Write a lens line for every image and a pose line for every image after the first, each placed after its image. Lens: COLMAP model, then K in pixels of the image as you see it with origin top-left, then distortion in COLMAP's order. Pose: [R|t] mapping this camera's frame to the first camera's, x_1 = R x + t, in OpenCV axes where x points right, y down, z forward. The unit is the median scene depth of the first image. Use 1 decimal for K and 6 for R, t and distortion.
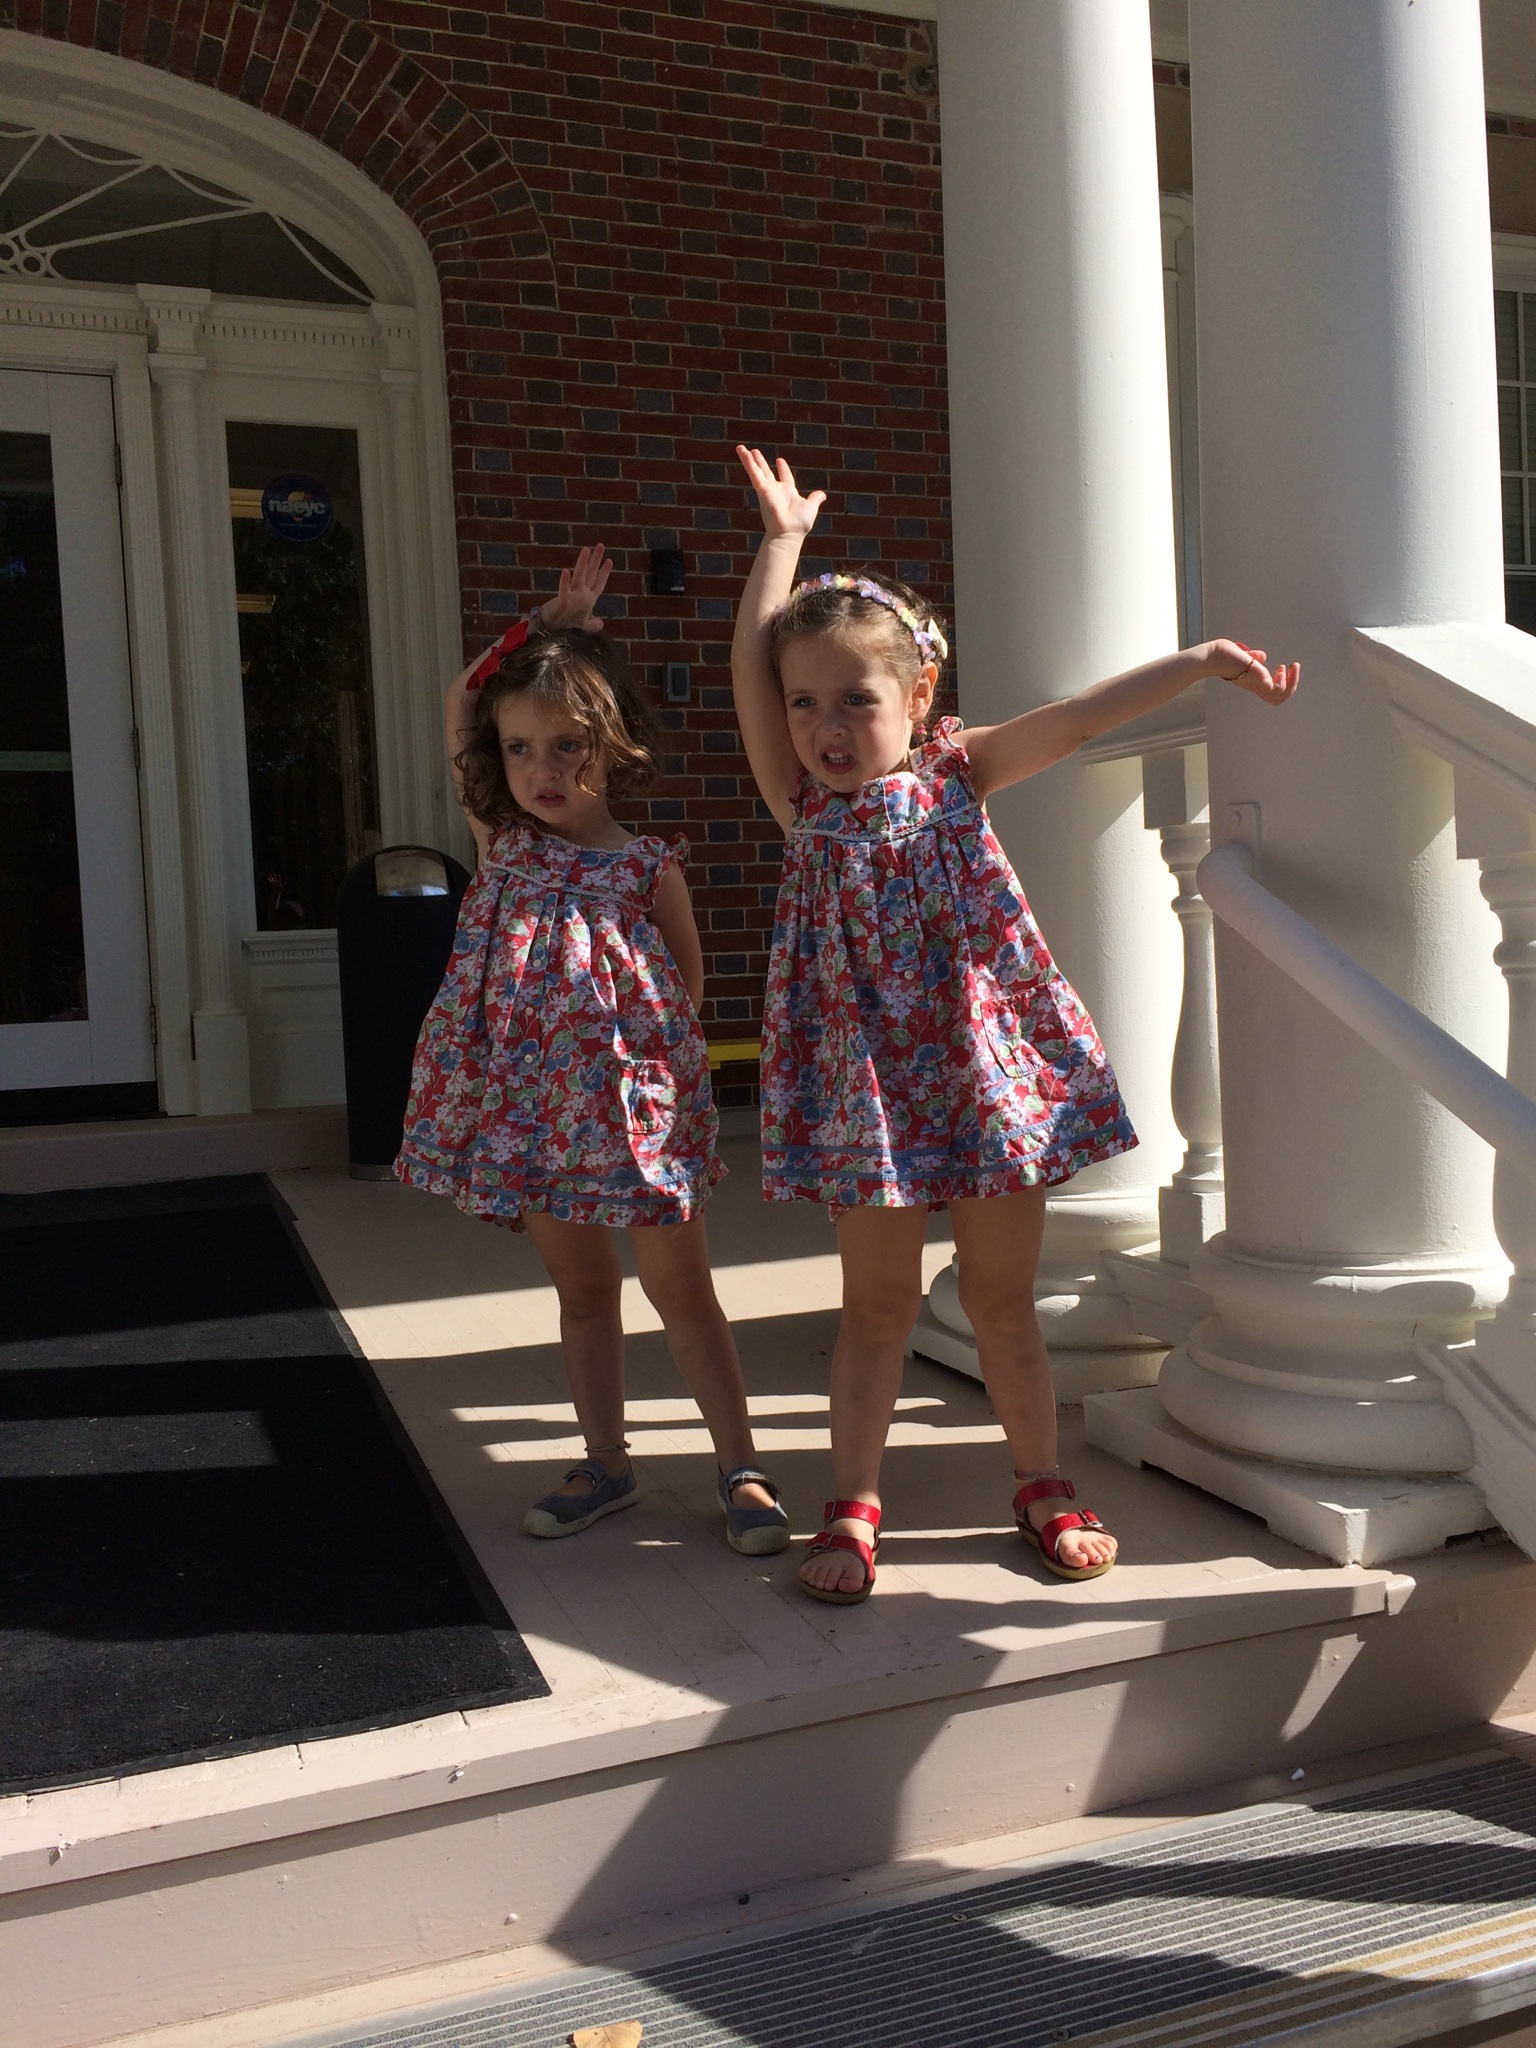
lens RADIAL K [[1801.3, 0, 788.0], [0, 1801.3, 1034.0], [0, 0, 1]] dist [0.070772, -0.075828]
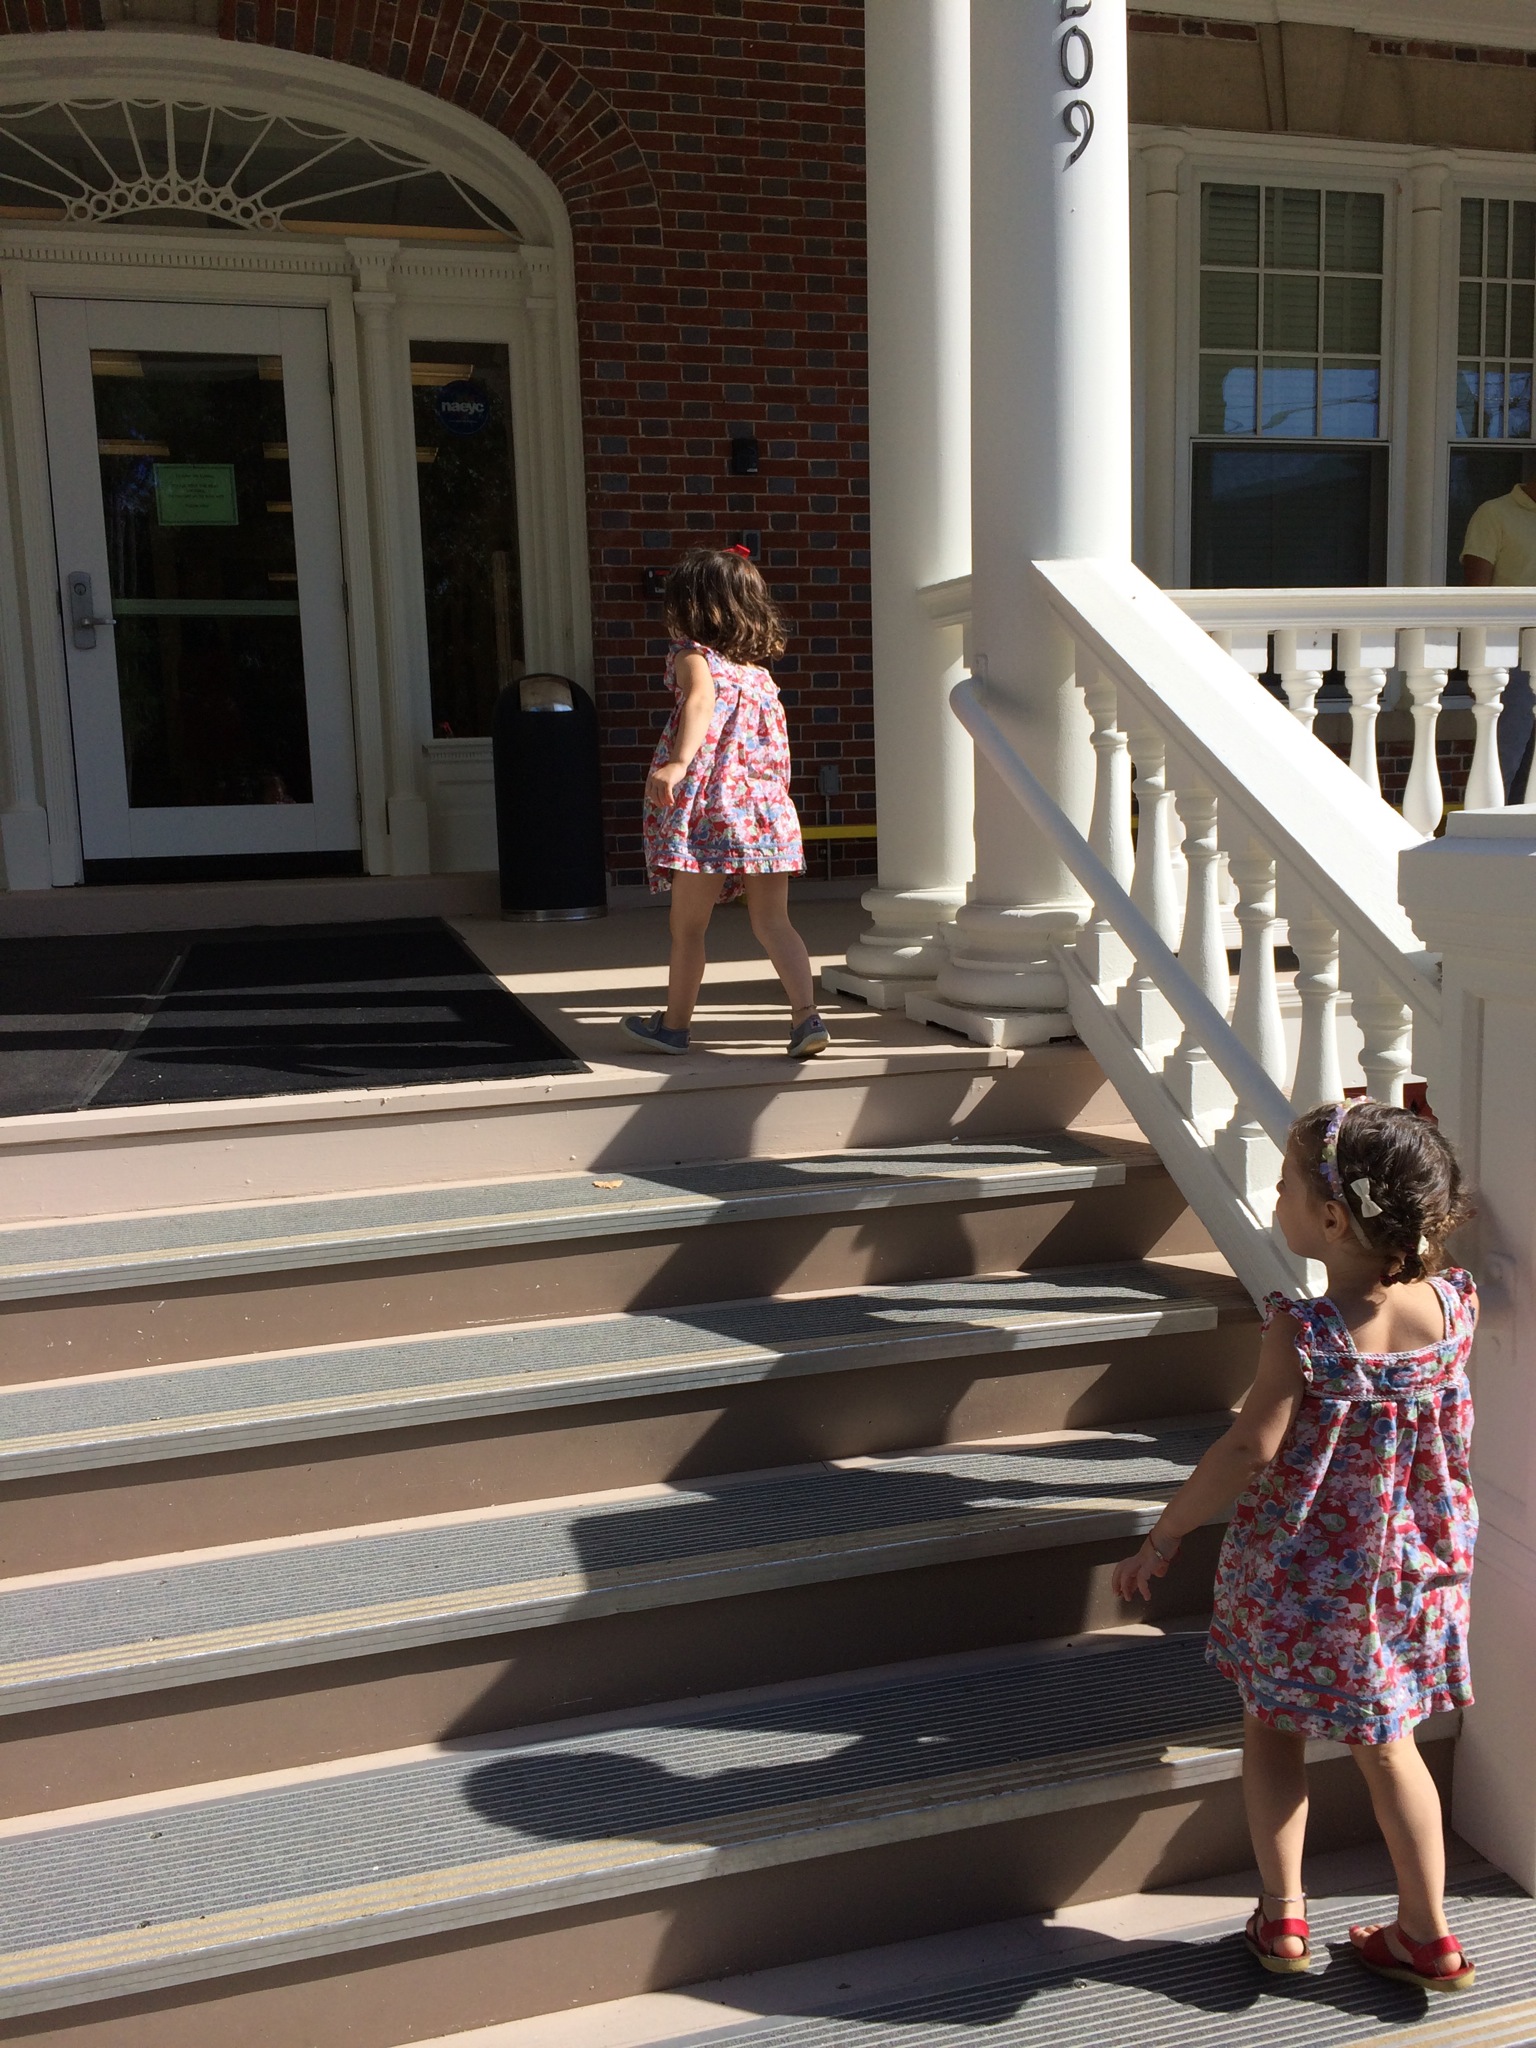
lens RADIAL K [[1801.3, 0, 748.1], [0, 1801.3, 1025.2], [0, 0, 1]] dist [0.070772, -0.075828]
pose [[0.994666, 0.024303, -0.100242, 0.075637], [-0.015242, 0.995808, 0.090187, 0.029990], [0.102014, -0.088178, 0.990867, -0.312769]]
